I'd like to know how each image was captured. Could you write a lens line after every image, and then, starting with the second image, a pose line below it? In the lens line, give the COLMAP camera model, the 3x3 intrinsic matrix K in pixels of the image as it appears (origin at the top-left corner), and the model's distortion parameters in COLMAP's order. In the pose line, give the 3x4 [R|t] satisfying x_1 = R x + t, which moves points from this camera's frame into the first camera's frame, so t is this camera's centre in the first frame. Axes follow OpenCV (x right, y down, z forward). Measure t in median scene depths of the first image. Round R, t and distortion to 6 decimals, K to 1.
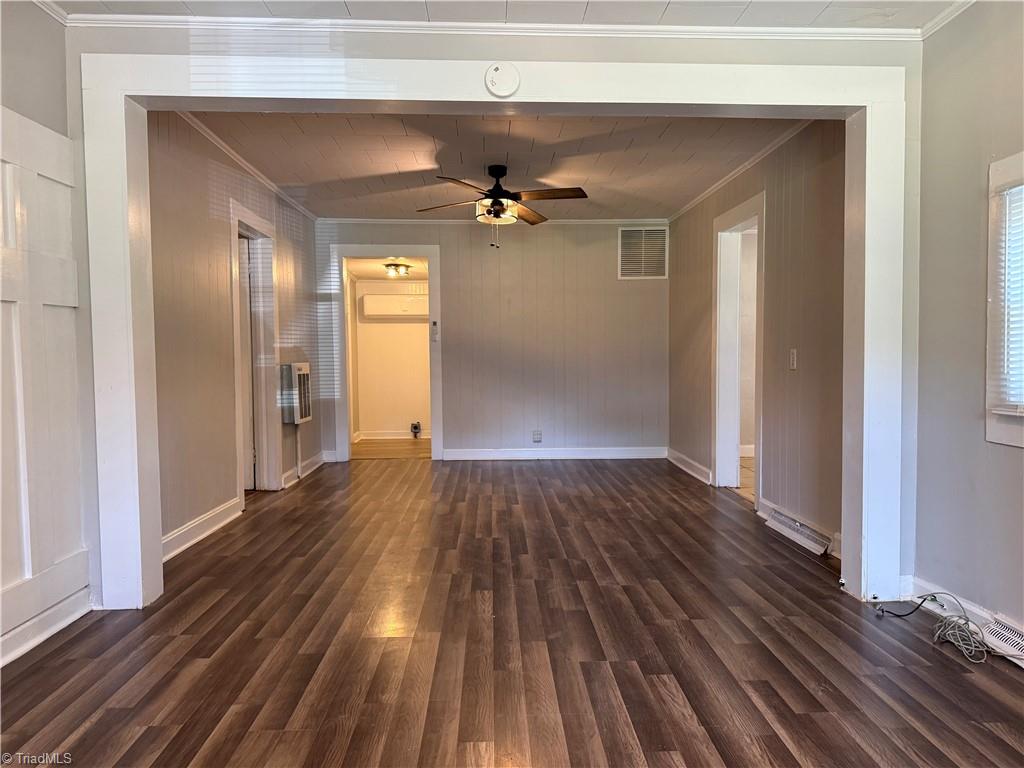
lens RADIAL K [[751.3, 0, 527.1], [0, 751.3, 384.9], [0, 0, 1]] dist [0.064125, -0.078436]
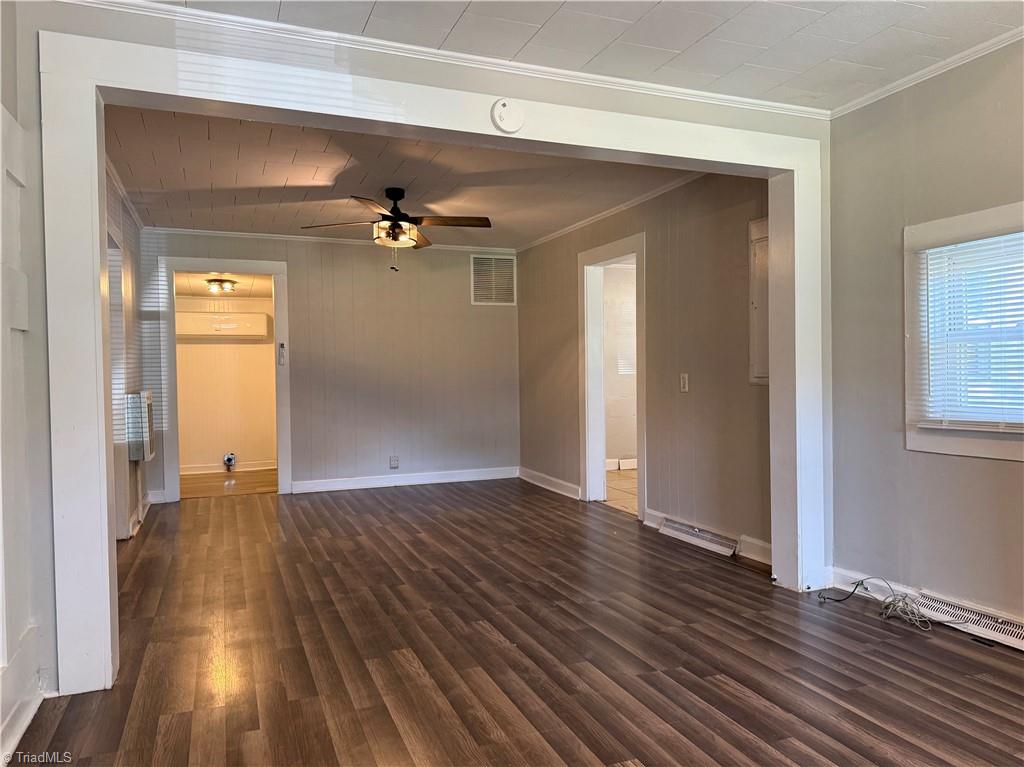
lens RADIAL K [[751.3, 0, 531.5], [0, 751.3, 380.7], [0, 0, 1]] dist [0.064125, -0.078436]
pose [[0.941046, -0.008728, 0.338167, -0.311123], [0.019739, 0.999381, -0.029135, -0.011391], [-0.337703, 0.034092, 0.940635, 0.033388]]
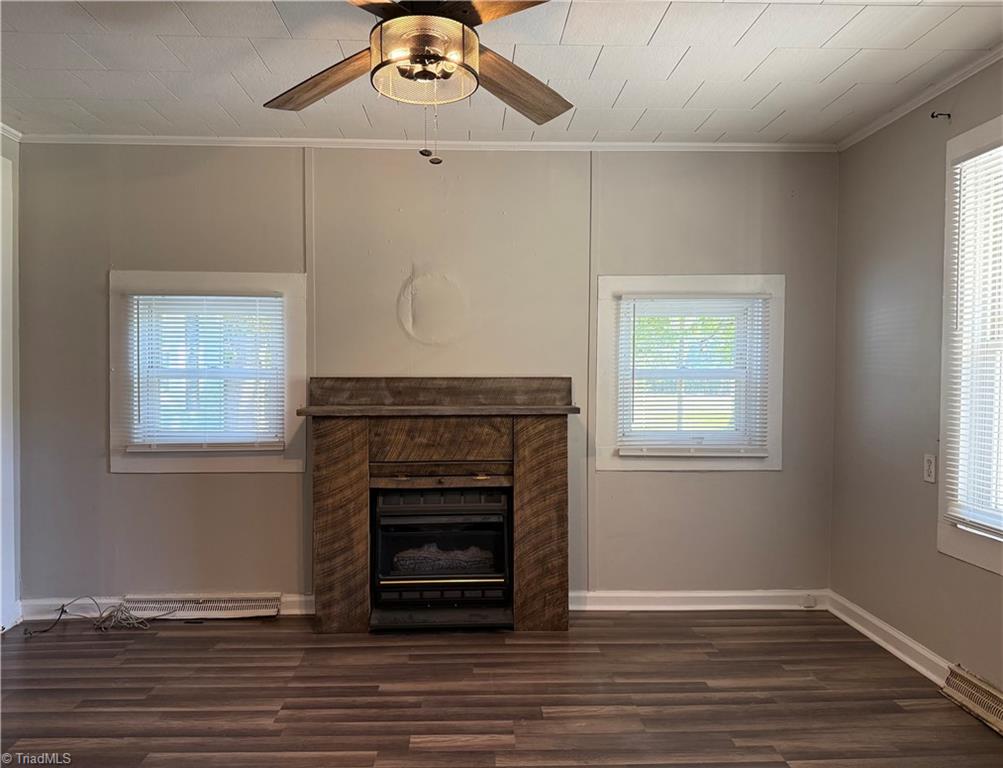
lens RADIAL K [[717.3, 0, 509.8], [0, 717.3, 386.2], [0, 0, 1]] dist [-0.004890, -0.008039]
pose [[-0.008580, -0.011175, 0.999901, -0.545066], [0.031074, 0.999452, 0.011437, -0.058923], [-0.999480, 0.031169, -0.008228, 0.237949]]
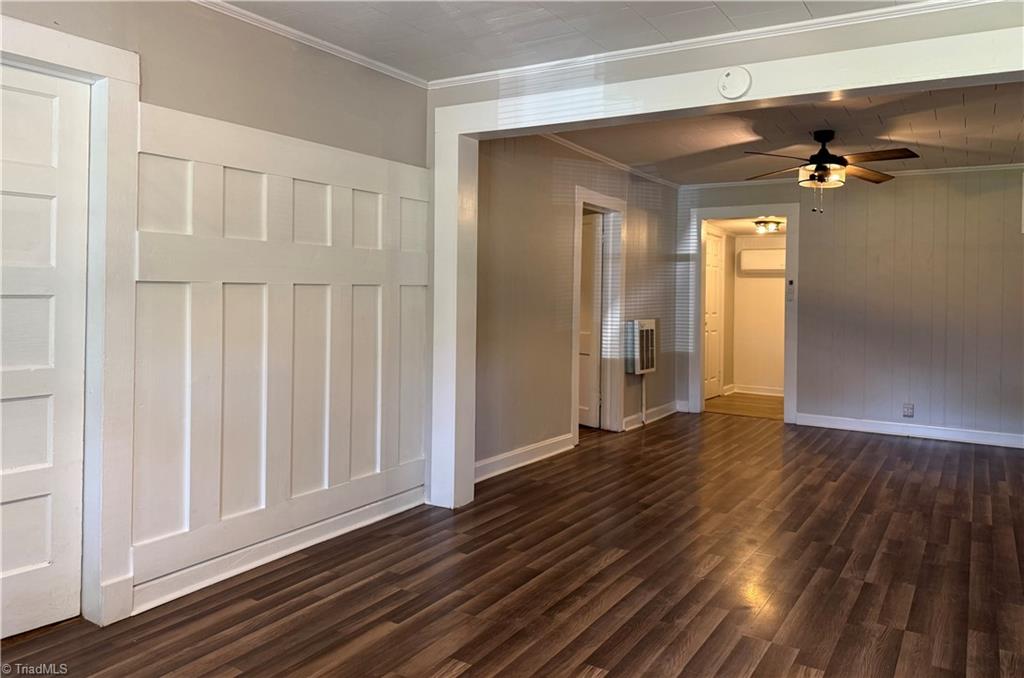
lens RADIAL K [[754.4, 0, 513.3], [0, 754.4, 288.1], [0, 0, 1]] dist [0.054343, -0.060760]
pose [[0.825491, 0.017767, -0.564136, 0.292381], [-0.045777, 0.998319, -0.035544, -0.047377], [0.562556, 0.055166, 0.824917, -0.059673]]
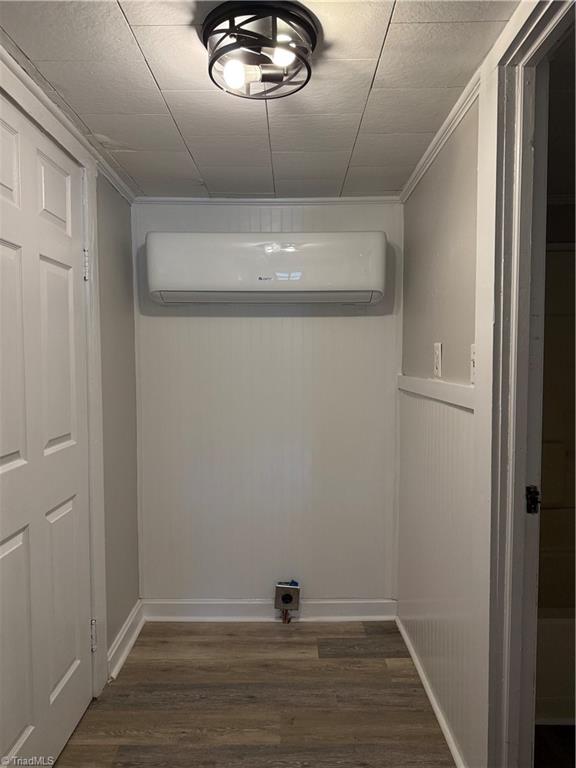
lens RADIAL K [[563.5, 0, 287.3], [0, 563.5, 384.4], [0, 0, 1]] dist [0.064125, -0.078436]
pose [[0.998967, 0.010480, -0.044218, -0.374915], [-0.009674, 0.999784, 0.018415, -0.150652], [0.044401, -0.017969, 0.998852, 1.969431]]
